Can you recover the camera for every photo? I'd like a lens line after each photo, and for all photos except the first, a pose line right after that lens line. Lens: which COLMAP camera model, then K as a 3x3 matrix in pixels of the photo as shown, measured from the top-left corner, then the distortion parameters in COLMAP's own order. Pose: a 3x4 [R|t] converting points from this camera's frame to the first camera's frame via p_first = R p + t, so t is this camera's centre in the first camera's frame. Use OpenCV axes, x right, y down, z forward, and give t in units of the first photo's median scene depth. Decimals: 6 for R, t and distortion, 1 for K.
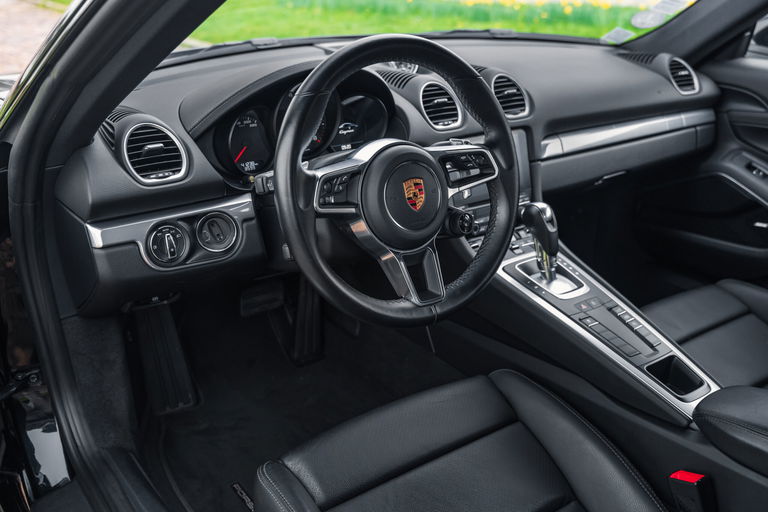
lens RADIAL K [[757.0, 0, 377.9], [0, 757.0, 254.8], [0, 0, 1]] dist [-0.004205, 0.000000]
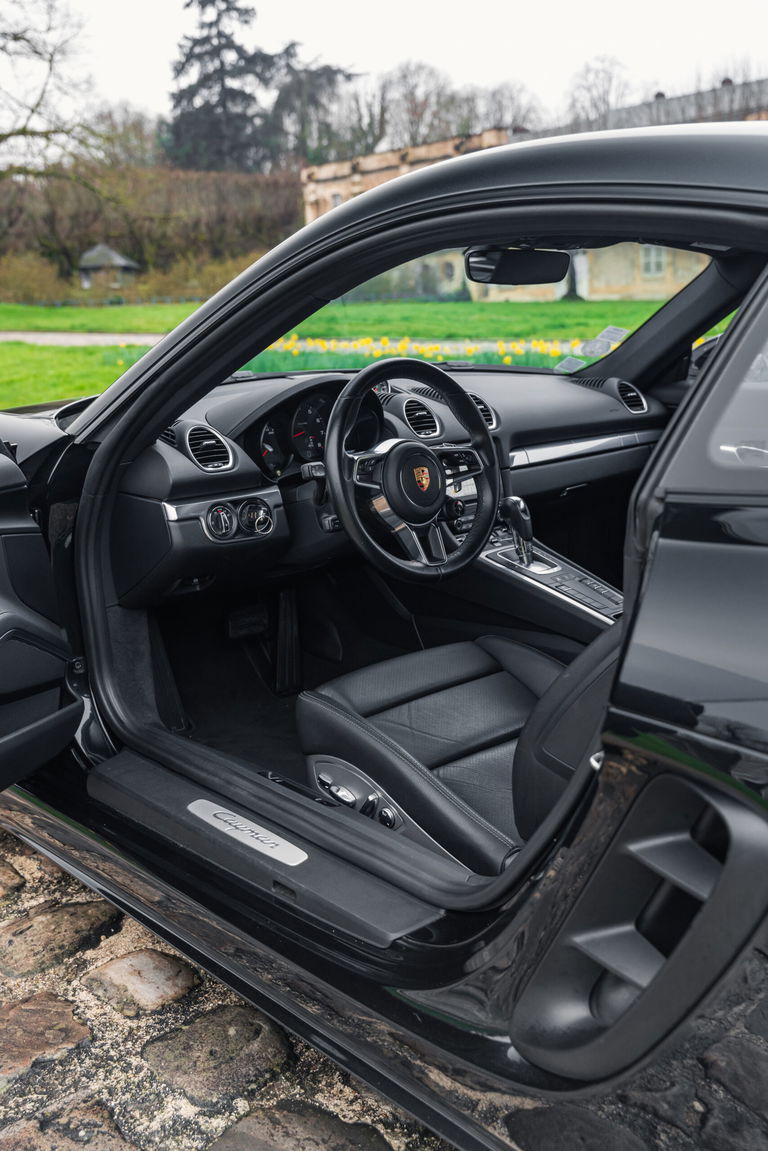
lens RADIAL K [[1145.1, 0, 387.7], [0, 1145.1, 577.2], [0, 0, 1]] dist [-0.023029, 0.000000]
pose [[0.990600, -0.047911, 0.128123, -0.225996], [0.064863, 0.989179, -0.131595, 0.297304], [-0.120432, 0.138668, 0.982989, -0.736328]]
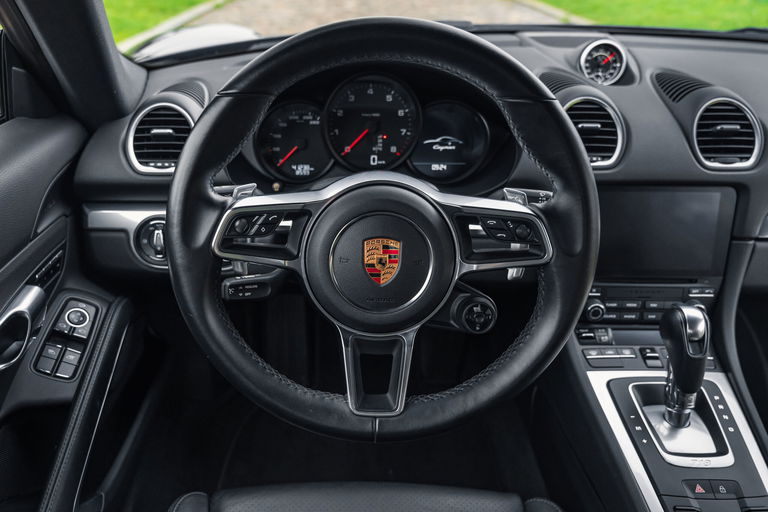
lens RADIAL K [[647.3, 0, 370.9], [0, 647.3, 270.8], [0, 0, 1]] dist [-0.013379, 0.016776]
pose [[0.808966, 0.269037, -0.522678, 0.301393], [-0.220326, 0.963078, 0.154718, -0.138007], [0.545005, -0.010002, 0.838373, 0.436341]]
